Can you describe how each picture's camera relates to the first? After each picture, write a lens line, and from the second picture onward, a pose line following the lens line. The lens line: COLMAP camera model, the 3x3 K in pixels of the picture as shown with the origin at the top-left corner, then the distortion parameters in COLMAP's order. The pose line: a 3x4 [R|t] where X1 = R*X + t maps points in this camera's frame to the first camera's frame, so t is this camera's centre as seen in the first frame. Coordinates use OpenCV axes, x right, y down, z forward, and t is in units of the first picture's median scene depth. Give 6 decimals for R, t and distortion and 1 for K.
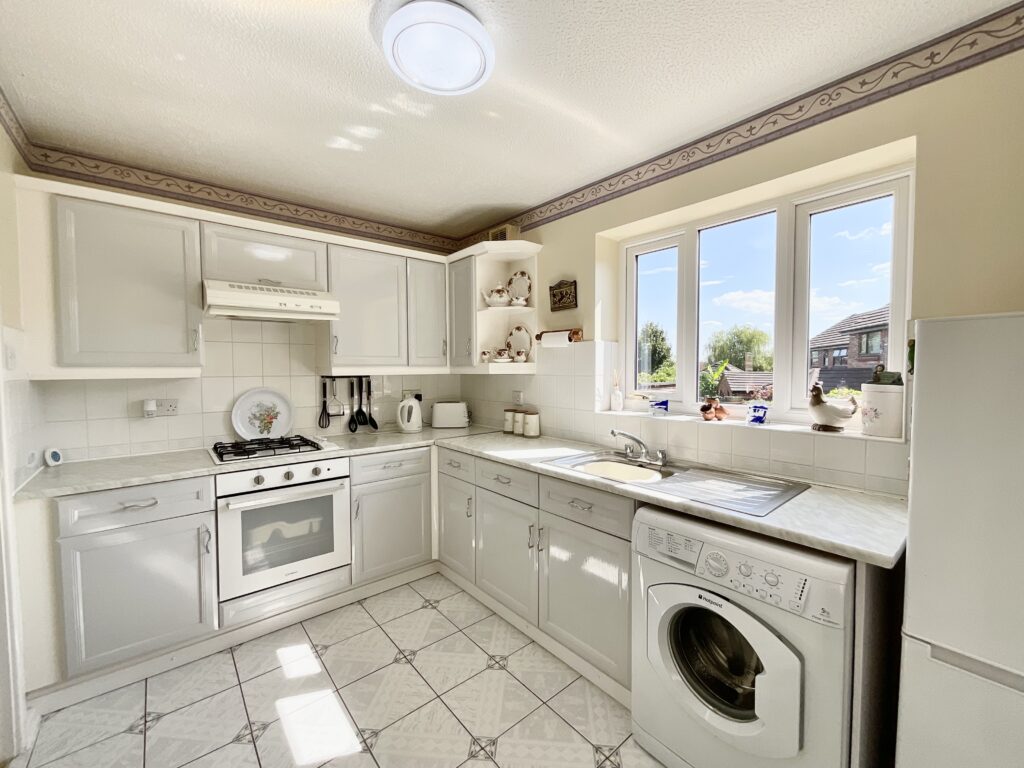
lens RADIAL K [[418.4, 0, 510.8], [0, 418.4, 384.3], [0, 0, 1]] dist [-0.000842, 0.000981]
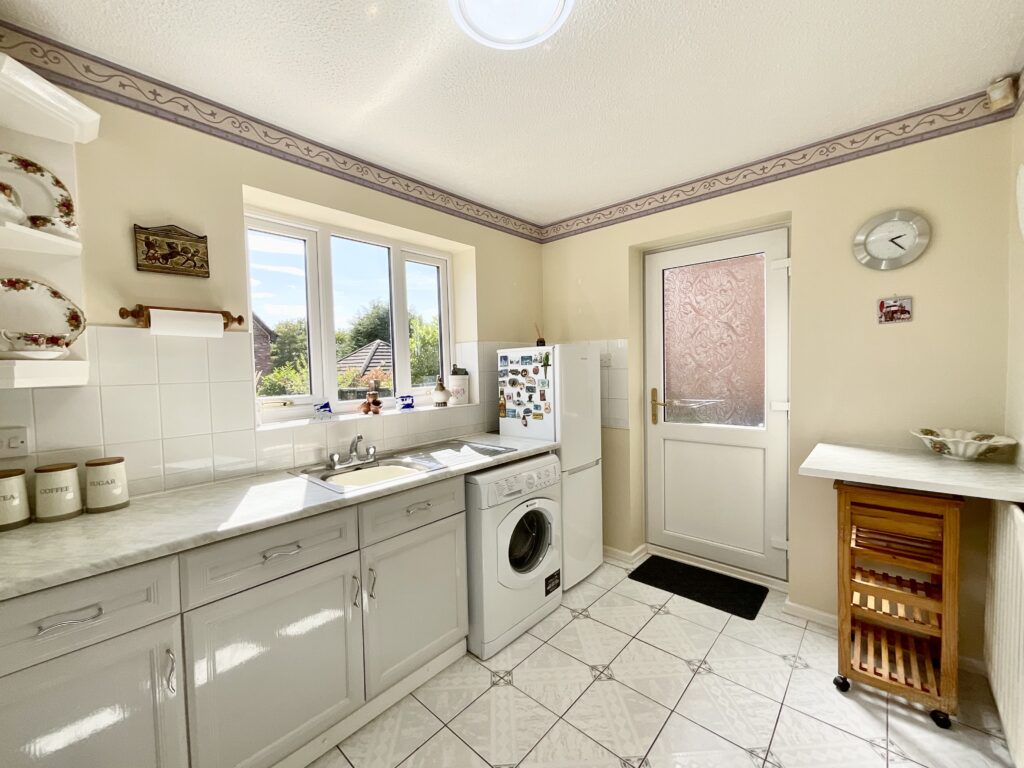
lens RADIAL K [[418.4, 0, 510.8], [0, 418.4, 384.3], [0, 0, 1]] dist [-0.000842, 0.000981]
pose [[-0.132535, -0.035088, 0.990557, -0.630748], [0.063930, 0.996990, 0.043869, -0.017841], [-0.989115, 0.069140, -0.129893, 0.704702]]
